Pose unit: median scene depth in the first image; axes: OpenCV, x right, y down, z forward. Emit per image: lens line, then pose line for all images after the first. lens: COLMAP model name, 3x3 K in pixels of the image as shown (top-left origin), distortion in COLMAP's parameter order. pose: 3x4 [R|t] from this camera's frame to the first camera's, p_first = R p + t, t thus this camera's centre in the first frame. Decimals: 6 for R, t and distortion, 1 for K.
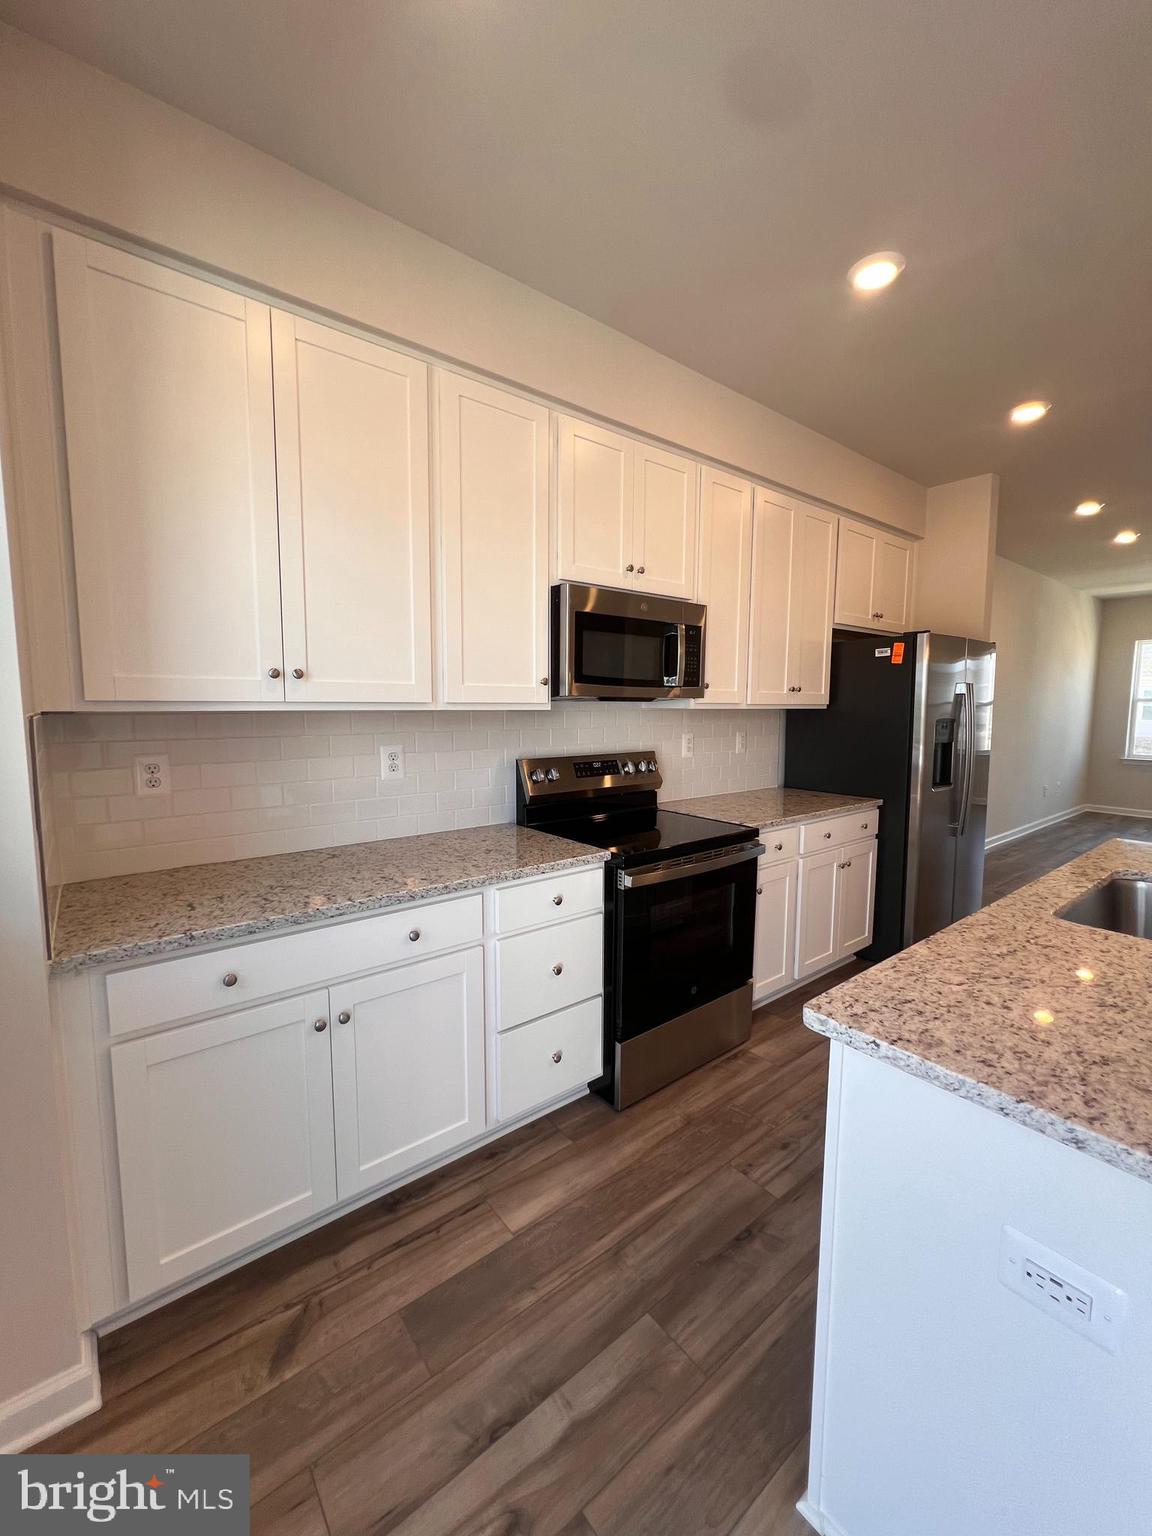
lens RADIAL K [[617.7, 0, 578.5], [0, 617.7, 767.4], [0, 0, 1]] dist [-0.001124, 0.000063]
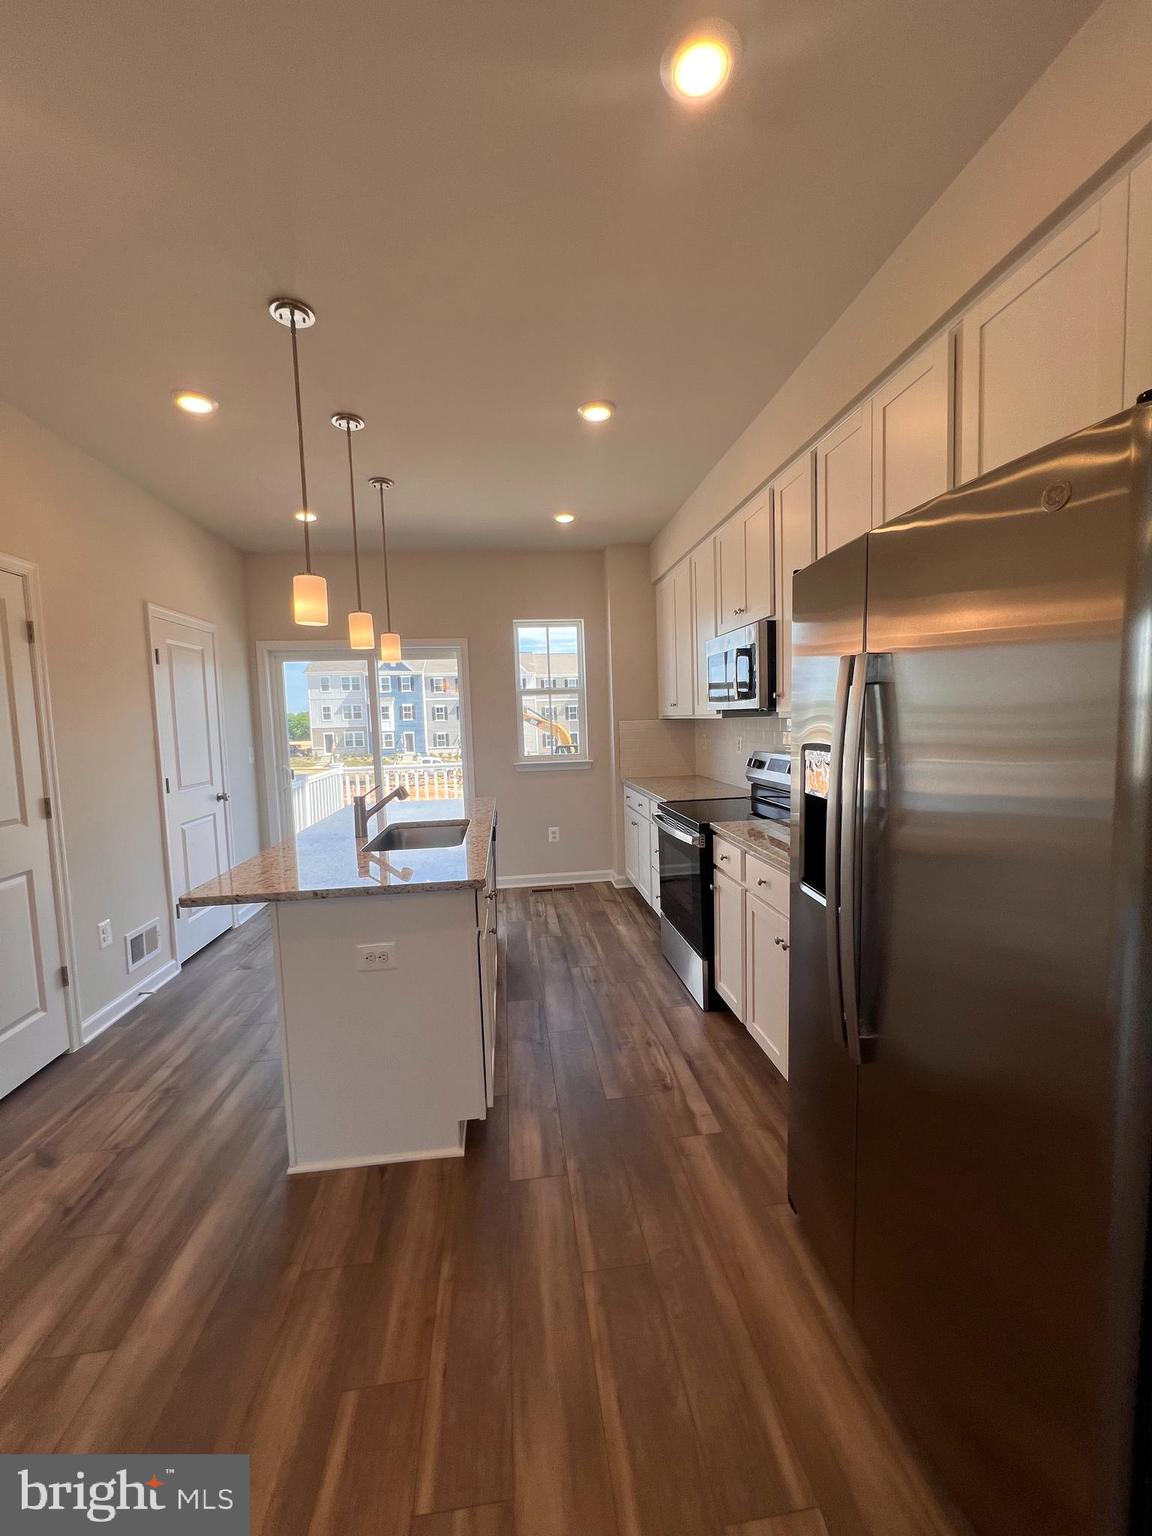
lens RADIAL K [[617.7, 0, 575.9], [0, 617.7, 766.2], [0, 0, 1]] dist [-0.001124, 0.000063]
pose [[-0.530081, 0.081478, -0.844024, 2.285727], [-0.056361, 0.989786, 0.130947, -0.241889], [0.846072, 0.116983, -0.520074, 2.322441]]
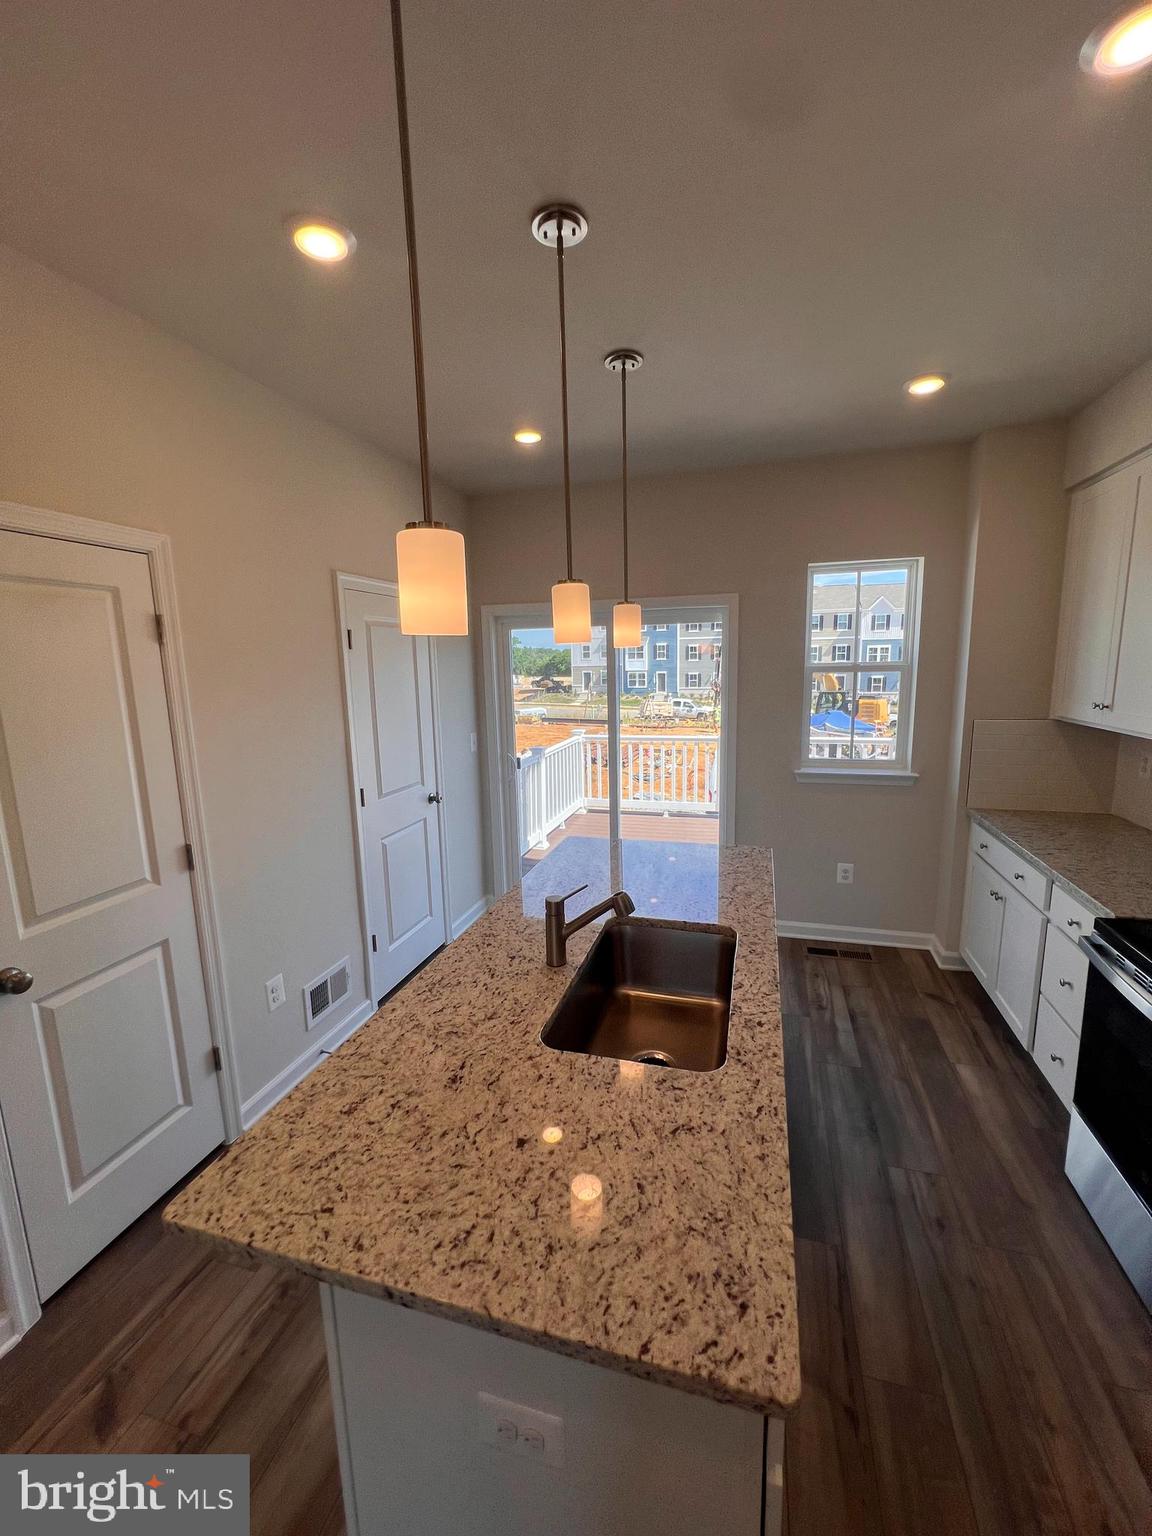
lens RADIAL K [[617.7, 0, 578.3], [0, 617.7, 767.6], [0, 0, 1]] dist [-0.001124, 0.000063]
pose [[-0.816947, 0.113095, -0.565515, 1.651257], [-0.039257, 0.967404, 0.250178, -0.379918], [0.575375, 0.226583, -0.785878, 1.673736]]
